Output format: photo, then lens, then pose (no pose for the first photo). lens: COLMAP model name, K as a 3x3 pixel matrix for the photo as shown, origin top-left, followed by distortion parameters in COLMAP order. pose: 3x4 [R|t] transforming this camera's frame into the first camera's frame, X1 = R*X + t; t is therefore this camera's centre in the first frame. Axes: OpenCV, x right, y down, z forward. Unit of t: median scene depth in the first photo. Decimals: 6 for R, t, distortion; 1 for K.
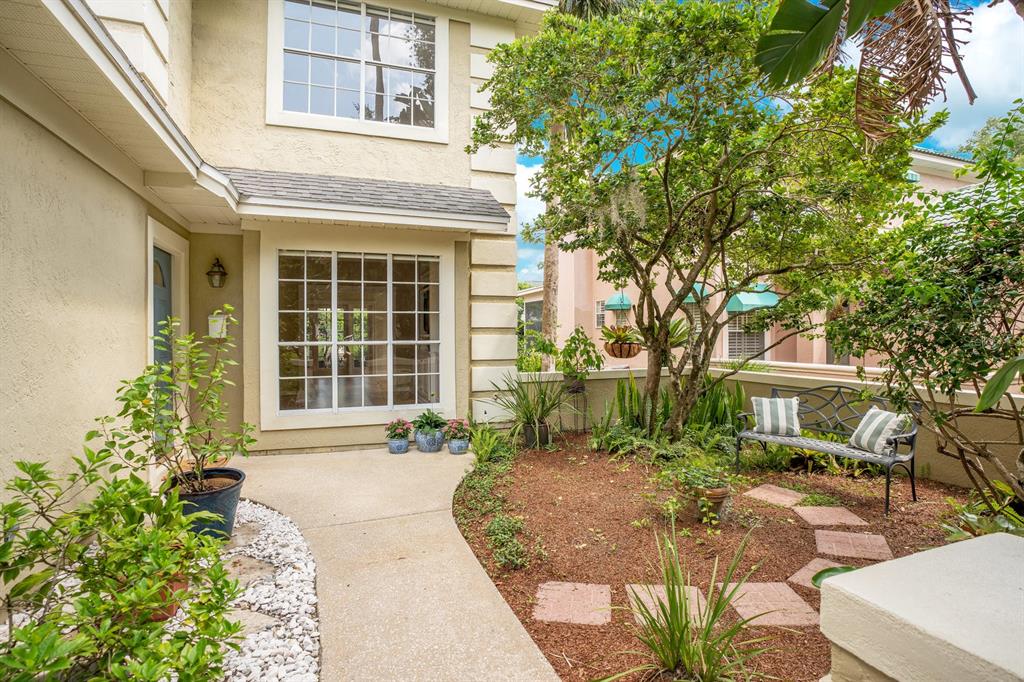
lens RADIAL K [[476.1, 0, 507.5], [0, 476.1, 334.4], [0, 0, 1]] dist [-0.061999, 0.024095]
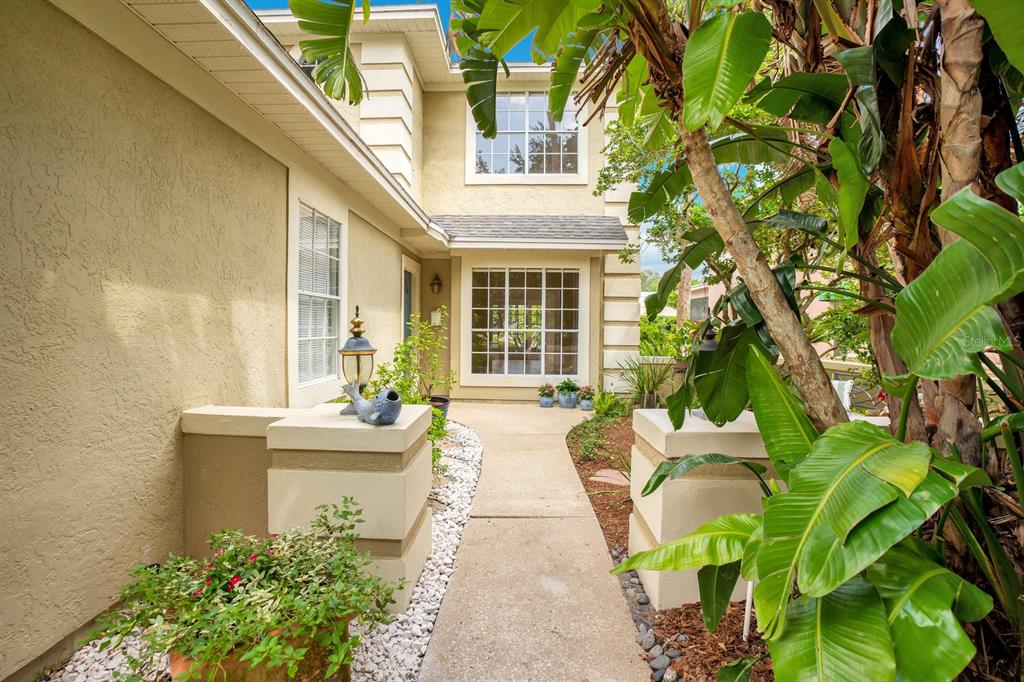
lens RADIAL K [[476.1, 0, 507.5], [0, 476.1, 334.4], [0, 0, 1]] dist [-0.061999, 0.024095]
pose [[0.923341, 0.020855, -0.383413, 0.210118], [-0.016185, 0.999750, 0.015403, 0.008930], [0.383639, -0.008017, 0.923448, -0.377566]]
